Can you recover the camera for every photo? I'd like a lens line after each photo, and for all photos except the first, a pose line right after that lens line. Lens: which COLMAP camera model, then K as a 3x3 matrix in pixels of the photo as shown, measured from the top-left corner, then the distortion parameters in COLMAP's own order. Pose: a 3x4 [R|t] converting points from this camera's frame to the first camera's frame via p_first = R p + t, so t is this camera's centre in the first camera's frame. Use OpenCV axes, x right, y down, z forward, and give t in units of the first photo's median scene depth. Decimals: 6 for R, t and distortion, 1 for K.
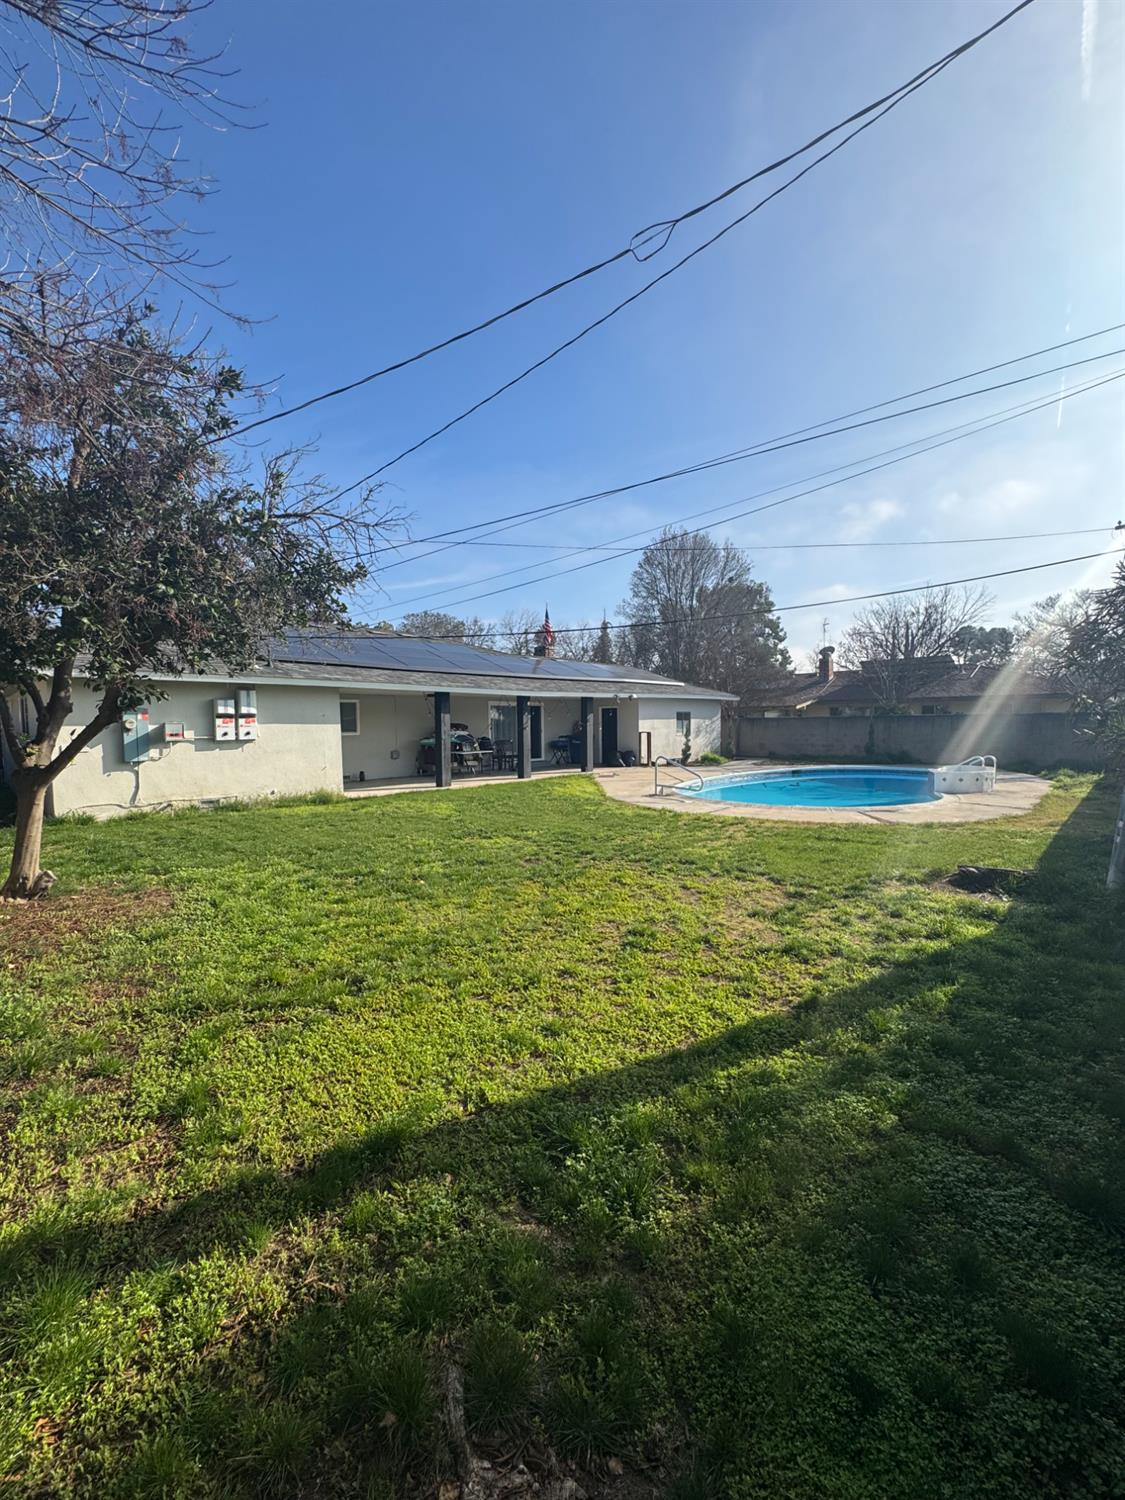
lens RADIAL K [[598.6, 0, 563.7], [0, 598.6, 751.1], [0, 0, 1]] dist [-0.000466, -0.000056]
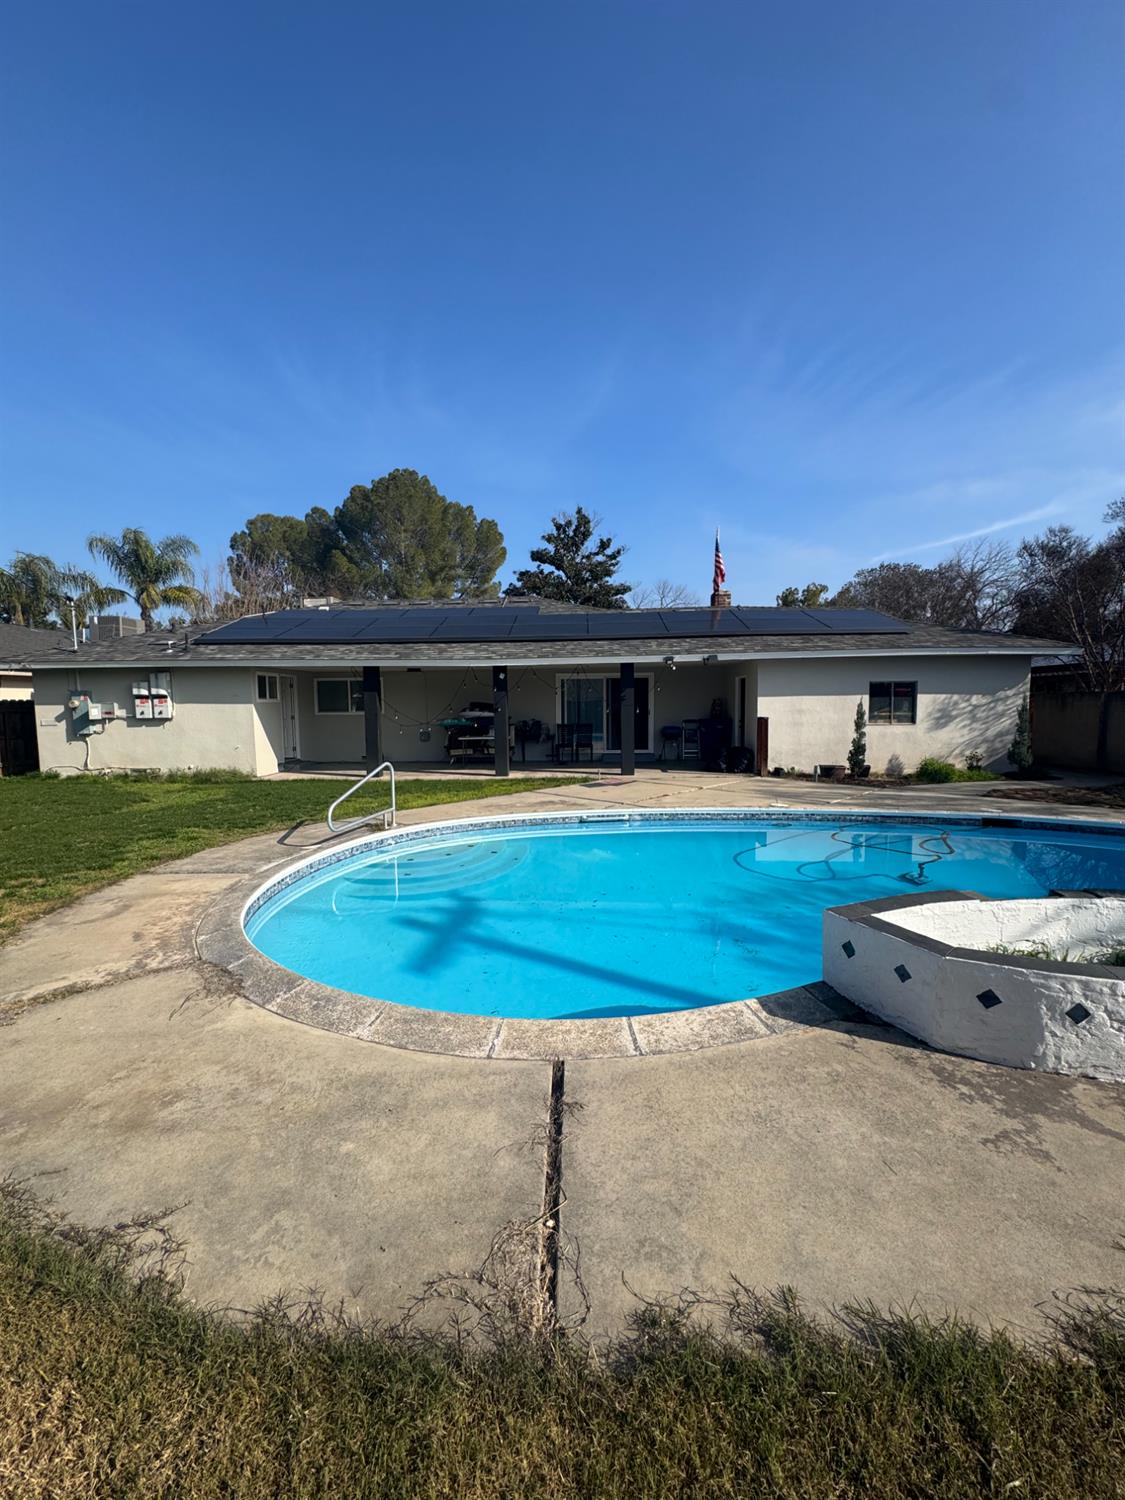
lens RADIAL K [[598.6, 0, 562.4], [0, 598.6, 748.9], [0, 0, 1]] dist [-0.000466, -0.000056]
pose [[0.668626, 0.063424, -0.740889, 0.814922], [-0.033099, 0.997907, 0.055555, -0.049676], [0.742862, -0.012622, 0.669325, 0.830603]]
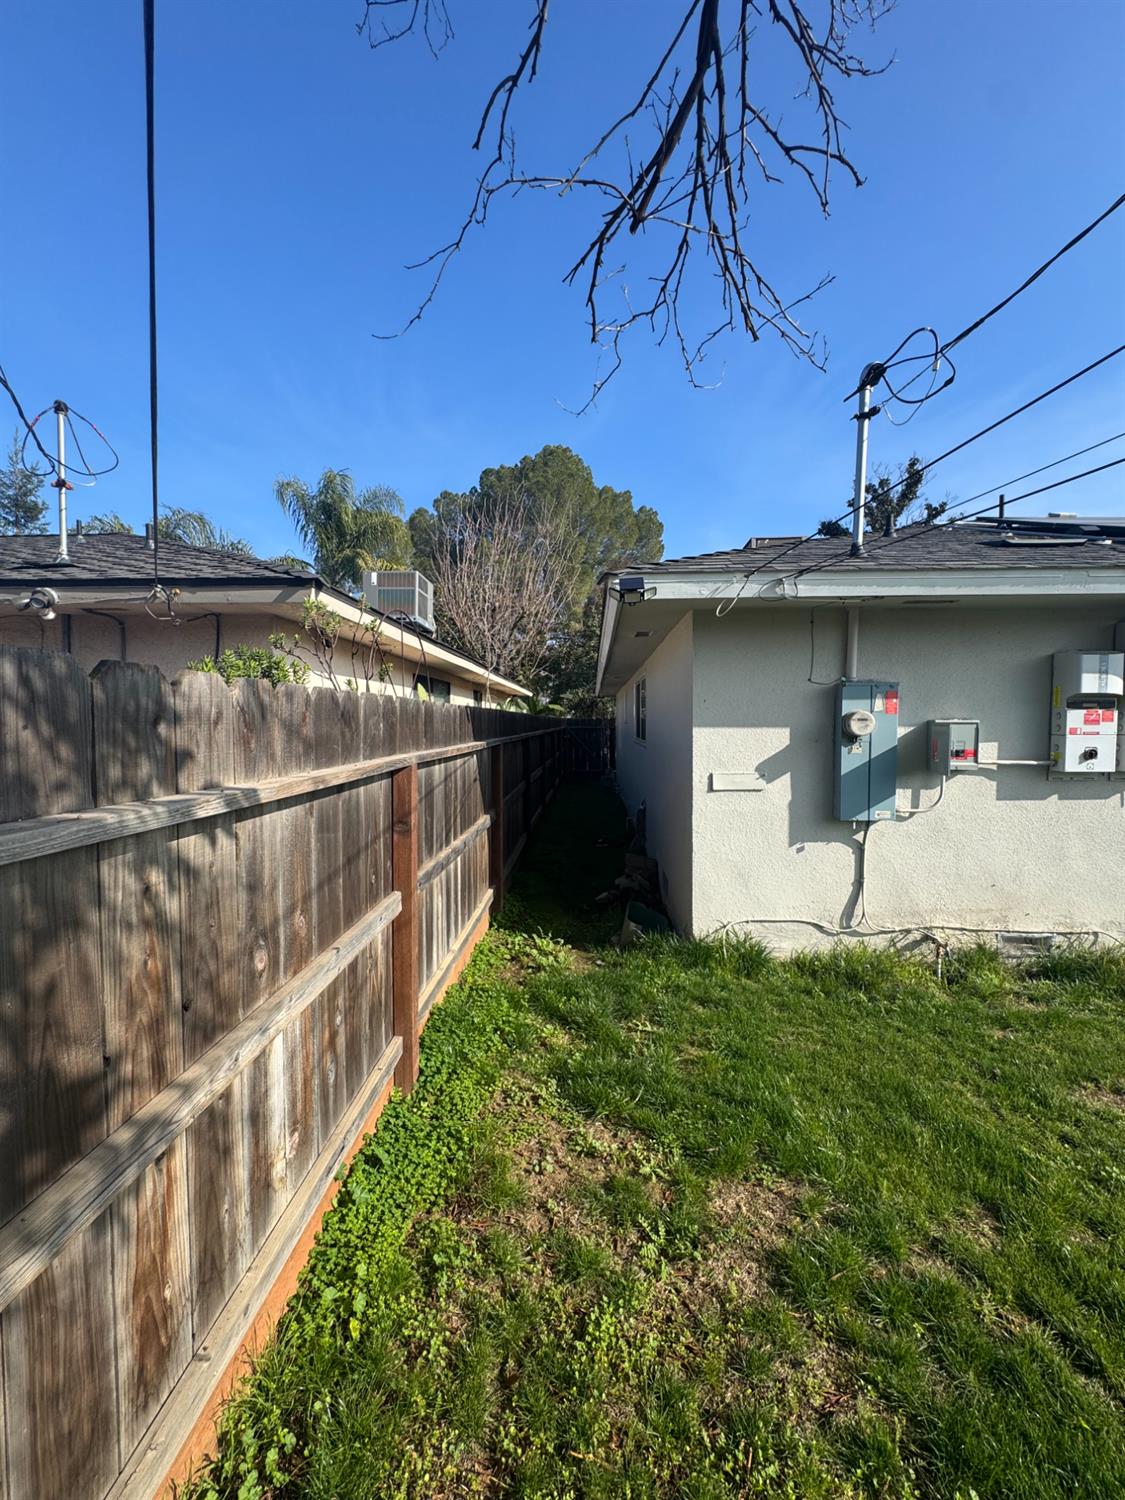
lens RADIAL K [[598.6, 0, 562.3], [0, 598.6, 748.6], [0, 0, 1]] dist [-0.000466, -0.000056]
pose [[0.661253, 0.042600, -0.748952, -0.509238], [-0.041805, 0.998927, 0.019908, -0.025988], [0.748997, 0.018145, 0.662325, 0.548666]]
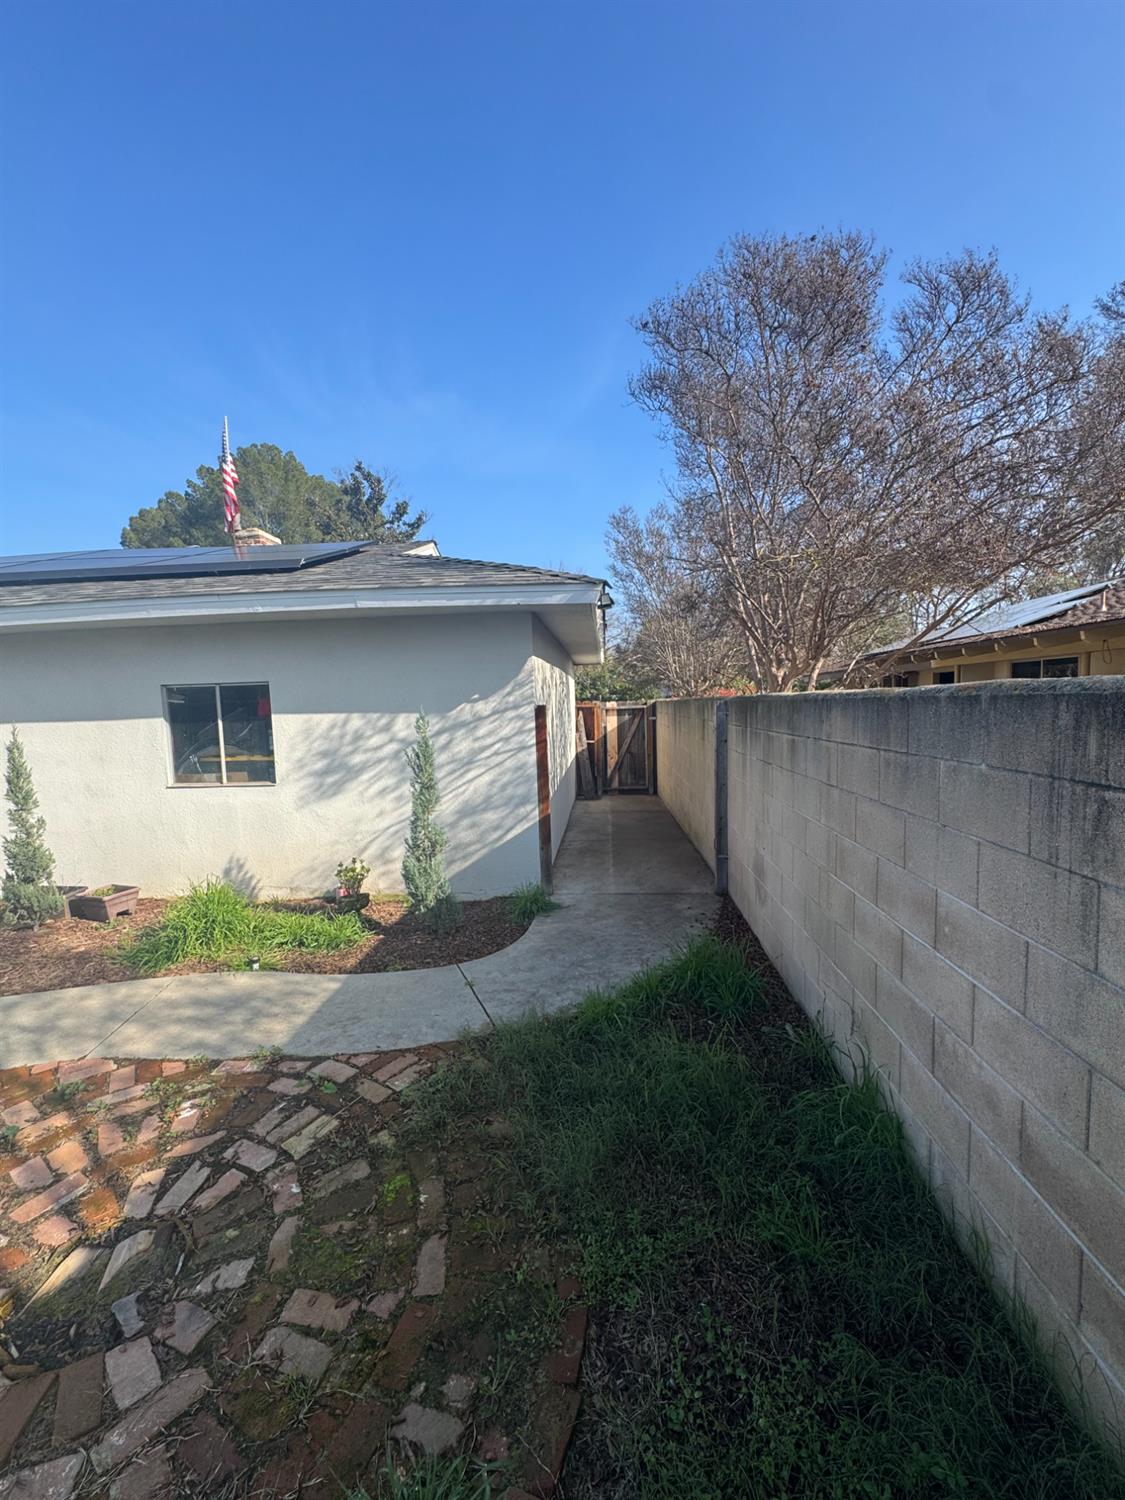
lens RADIAL K [[598.6, 0, 564.3], [0, 598.6, 752.2], [0, 0, 1]] dist [-0.000466, -0.000056]
pose [[0.643543, 0.056549, -0.763318, 0.927136], [-0.015559, 0.998028, 0.060820, -0.113580], [0.765252, -0.027264, 0.643153, 1.921345]]
